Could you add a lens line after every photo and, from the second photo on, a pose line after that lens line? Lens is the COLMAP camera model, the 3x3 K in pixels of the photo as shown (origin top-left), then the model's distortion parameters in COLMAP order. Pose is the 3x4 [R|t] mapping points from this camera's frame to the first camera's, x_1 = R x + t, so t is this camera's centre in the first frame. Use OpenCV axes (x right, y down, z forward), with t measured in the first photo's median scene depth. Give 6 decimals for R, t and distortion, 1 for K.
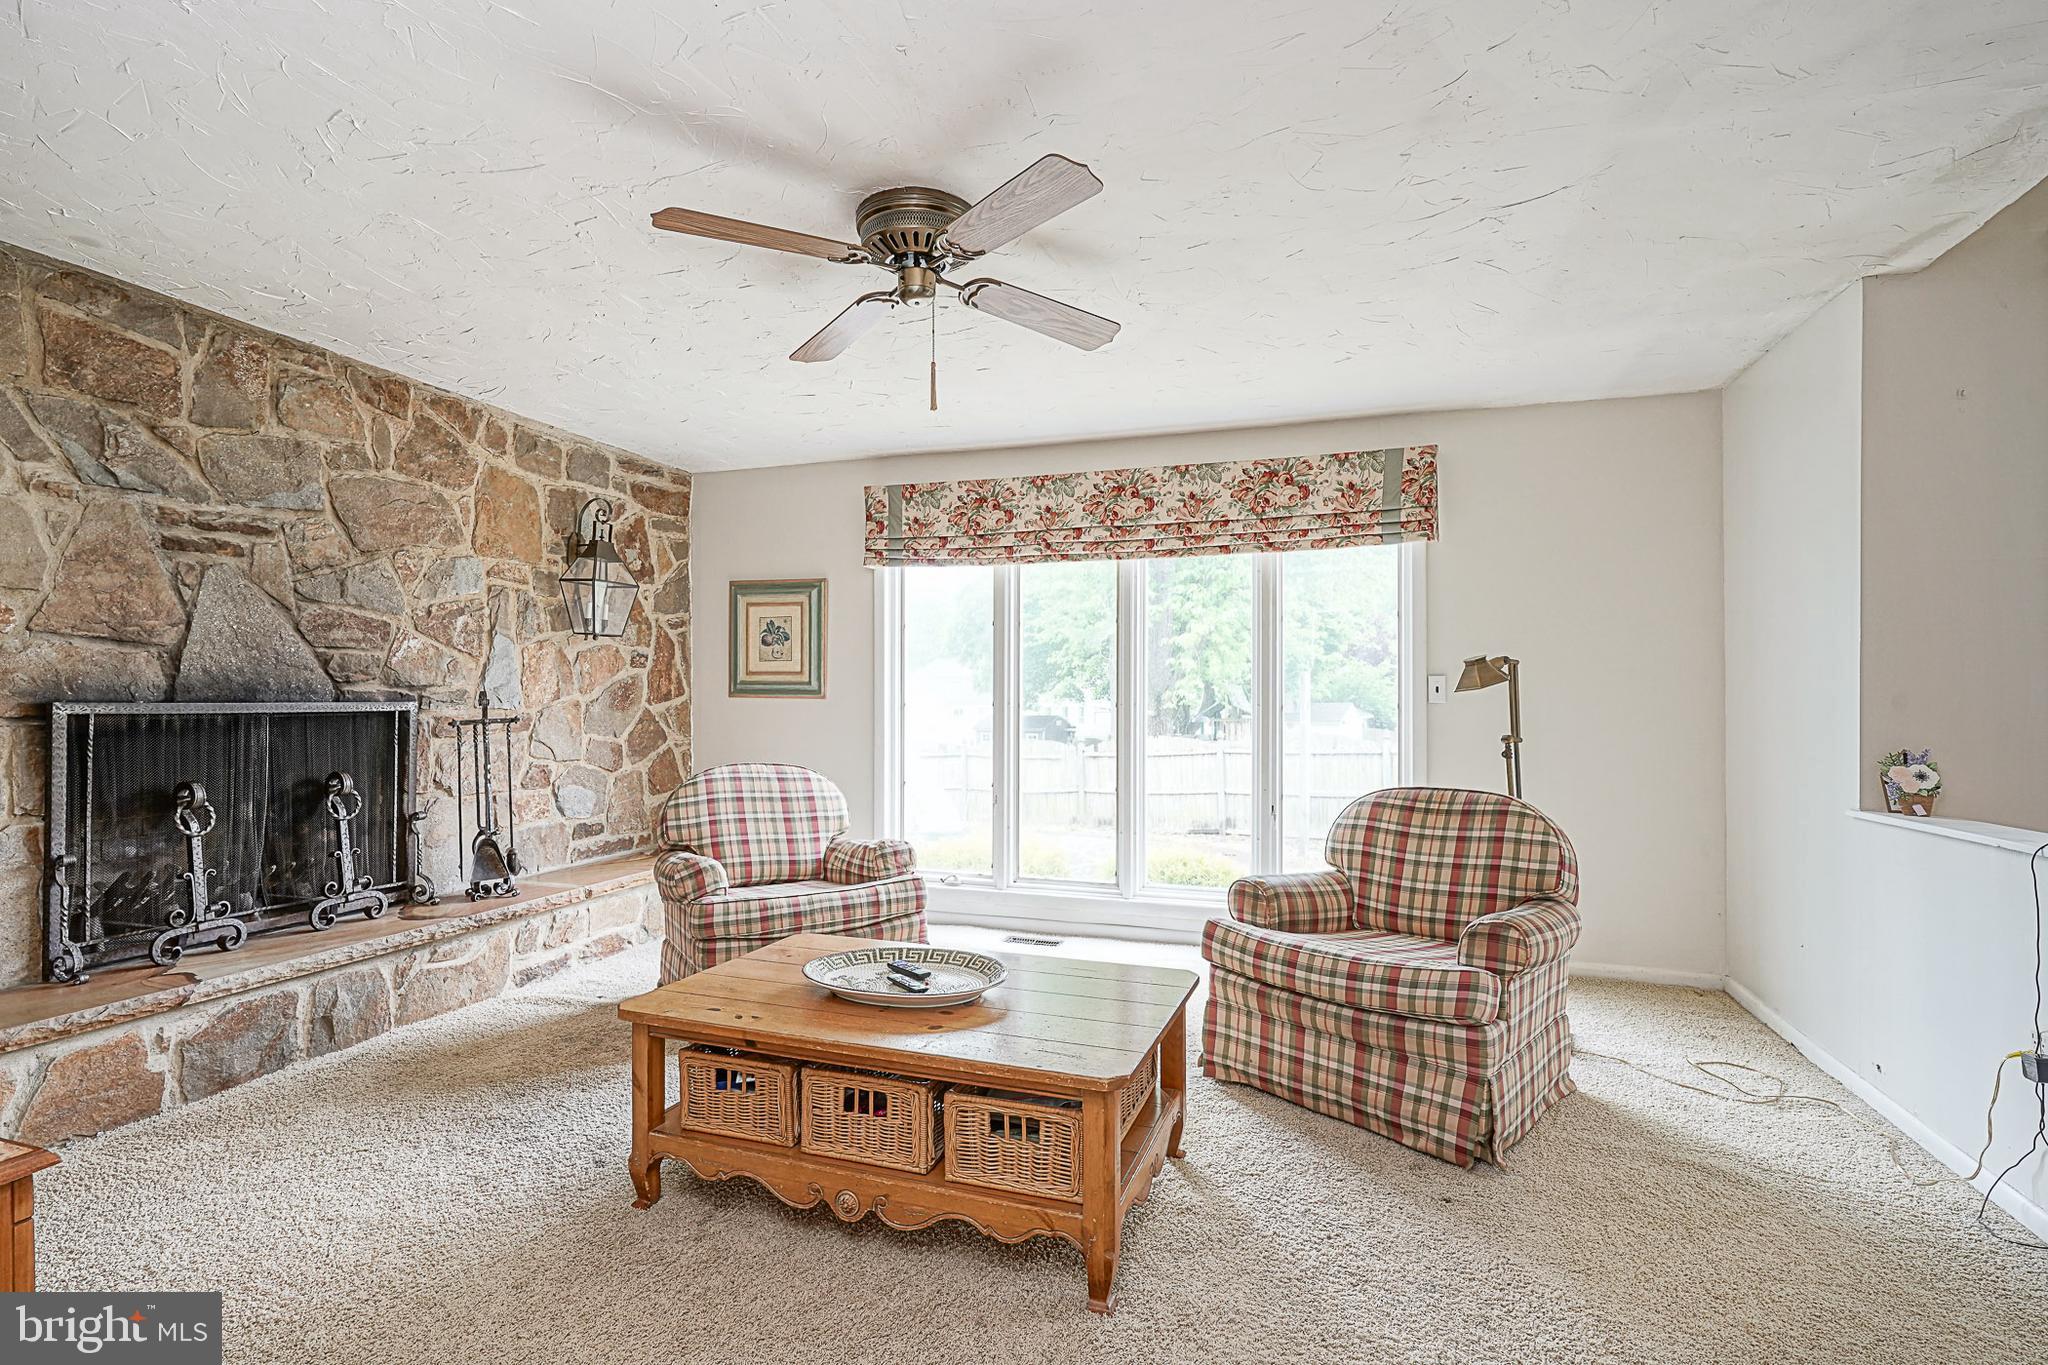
lens RADIAL K [[978.0, 0, 1026.2], [0, 978.0, 698.7], [0, 0, 1]] dist [-0.010757, 0.006273]
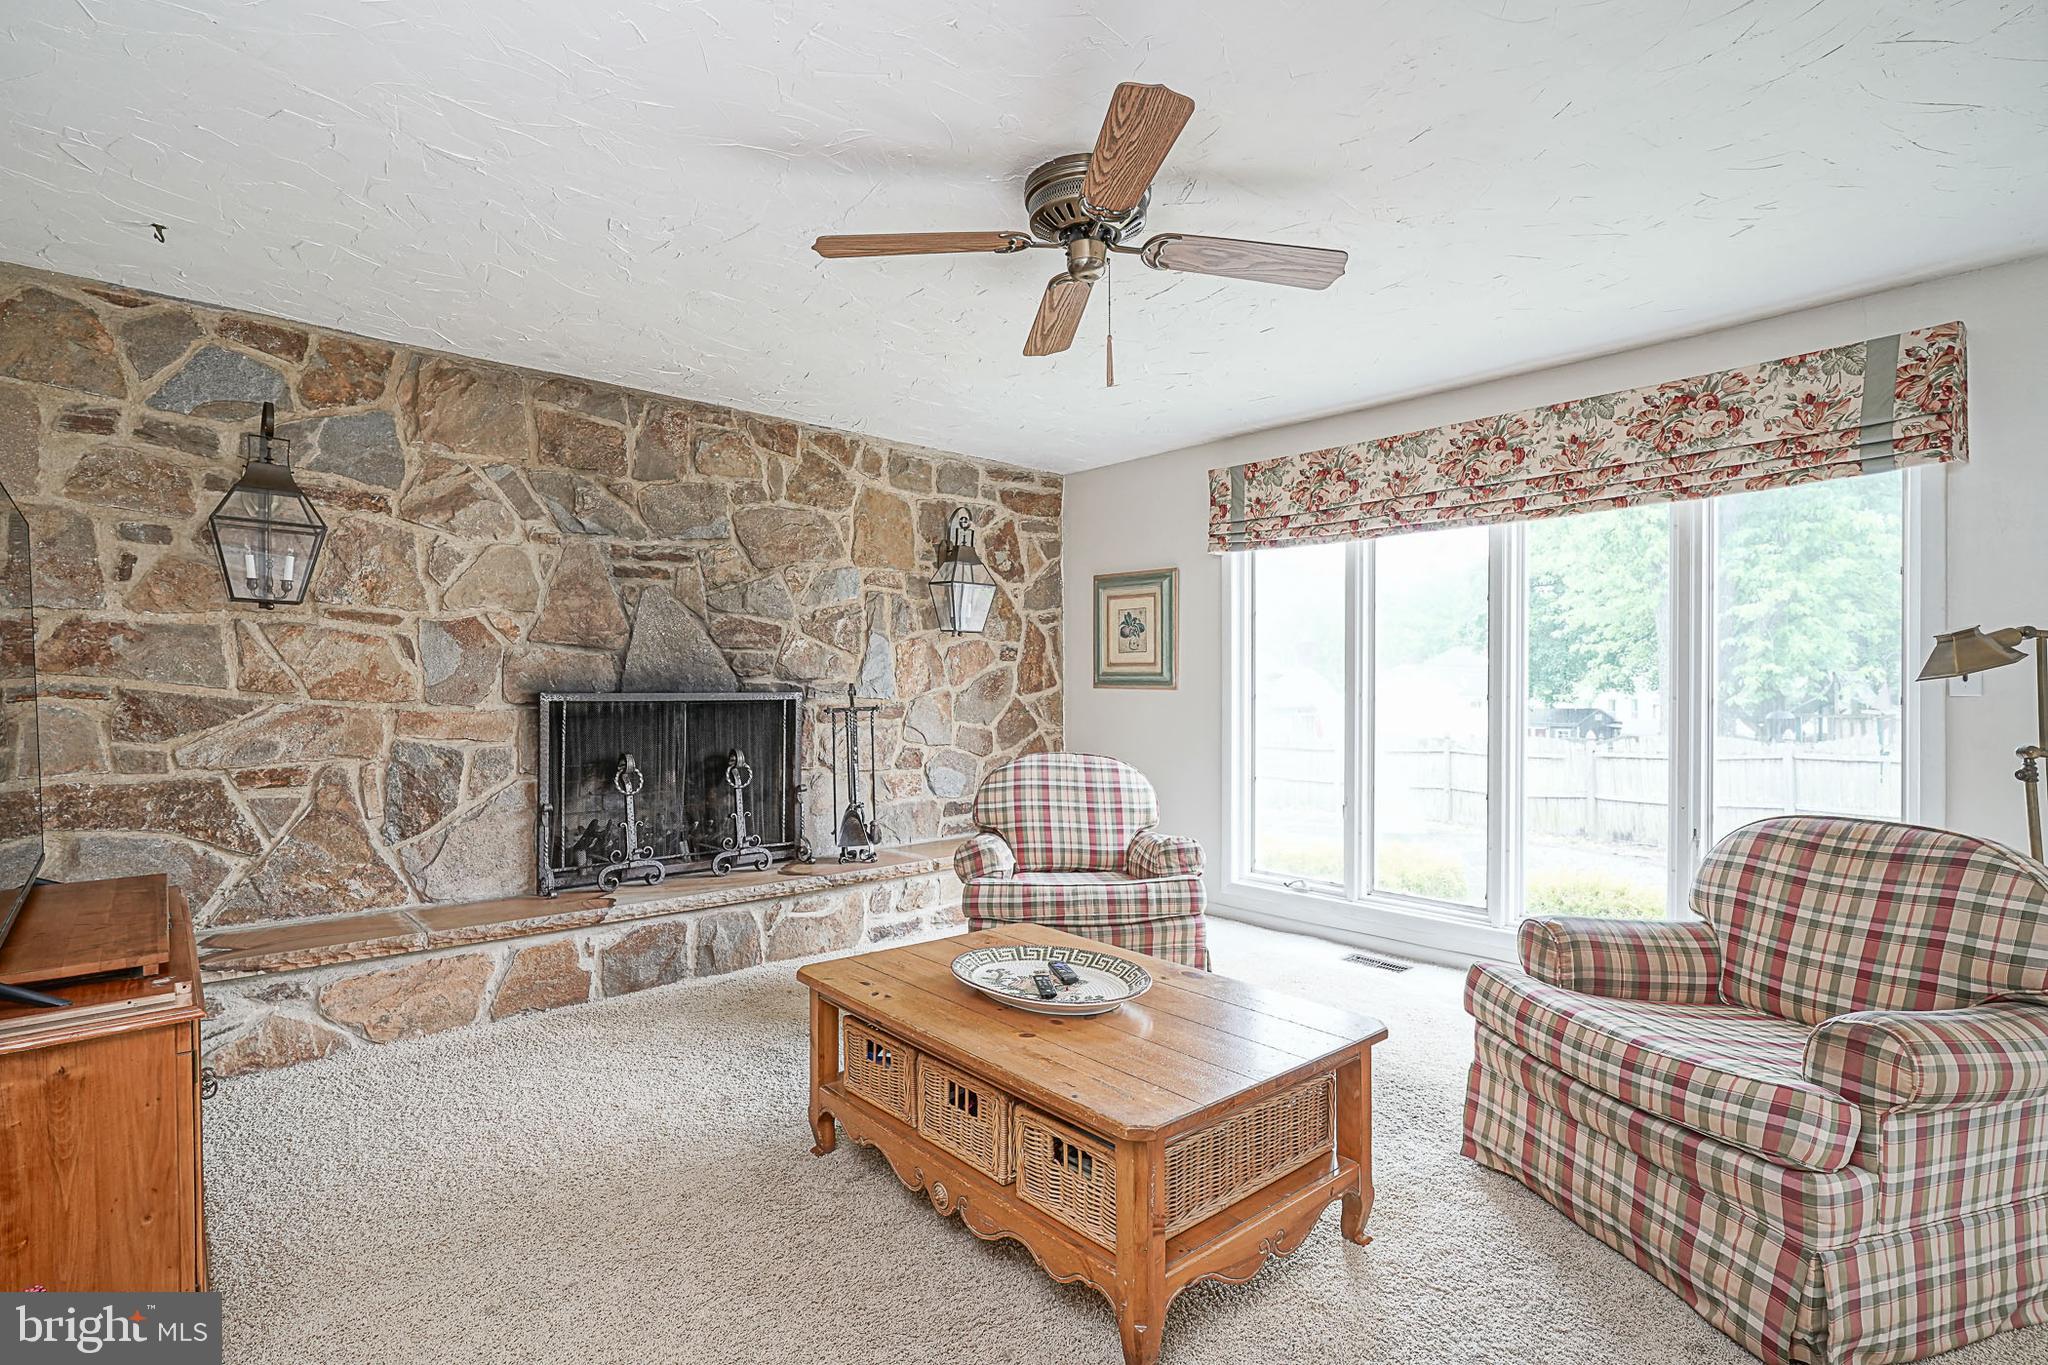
lens RADIAL K [[979.6, 0, 1032.8], [0, 979.6, 690.8], [0, 0, 1]] dist [-0.009083, 0.006061]
pose [[0.875069, 0.001049, -0.483997, 0.217778], [0.000038, 0.999998, 0.002234, -0.001529], [0.483998, -0.001973, 0.875067, 0.095686]]
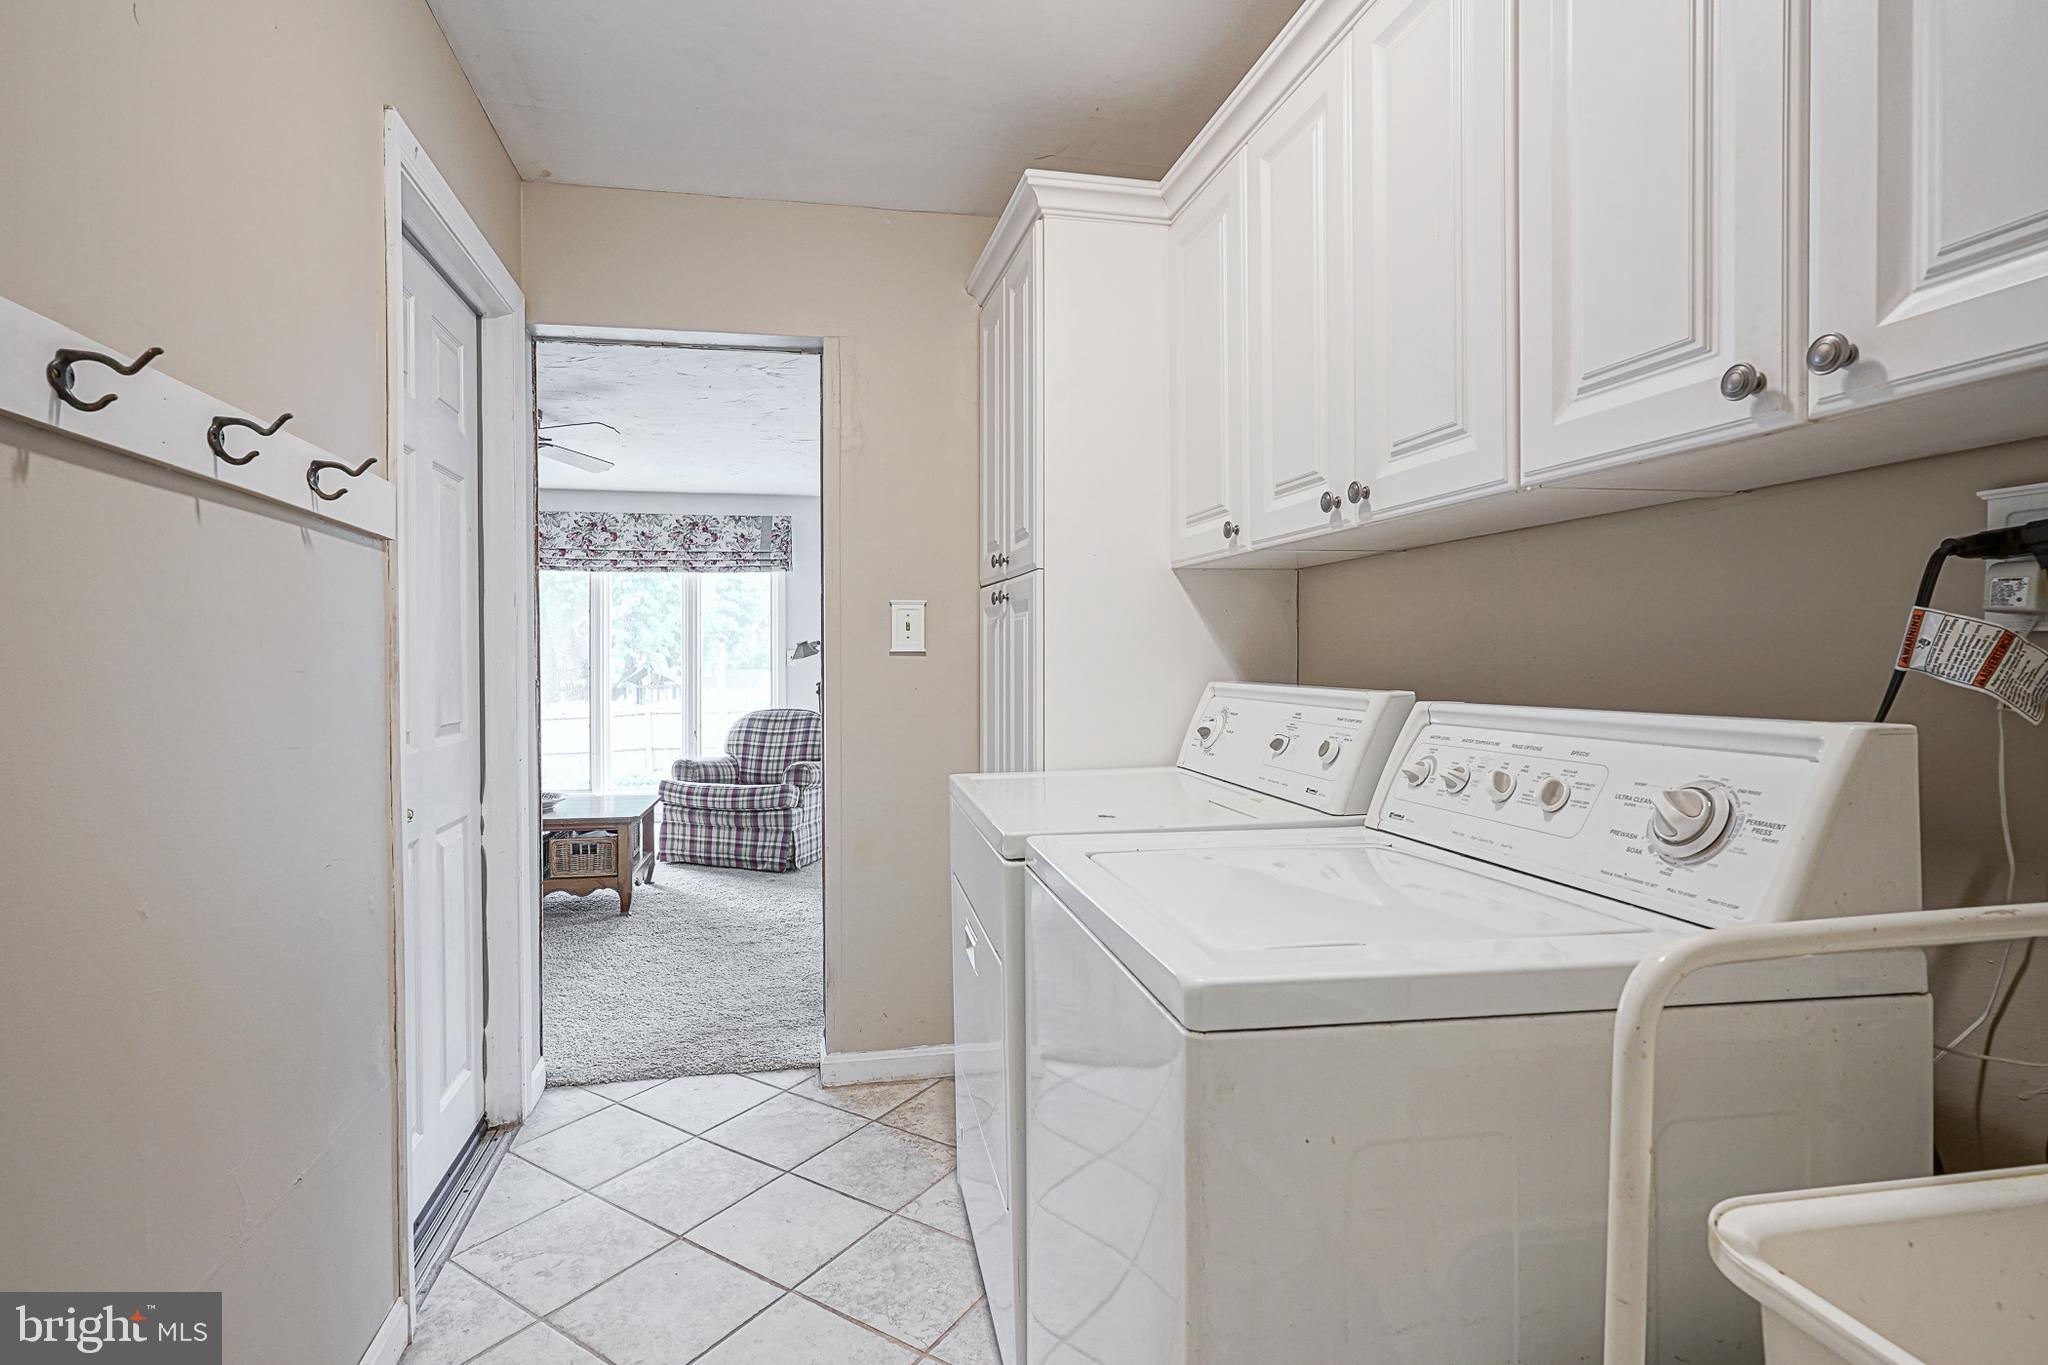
lens RADIAL K [[982.4, 0, 956.0], [0, 982.4, 664.7], [0, 0, 1]] dist [-0.000728, 0.000305]
pose [[0.873452, -0.002158, 0.486906, -0.202692], [0.002828, 0.999996, -0.000640, 0.004963], [-0.486902, 0.001936, 0.873454, -0.786372]]
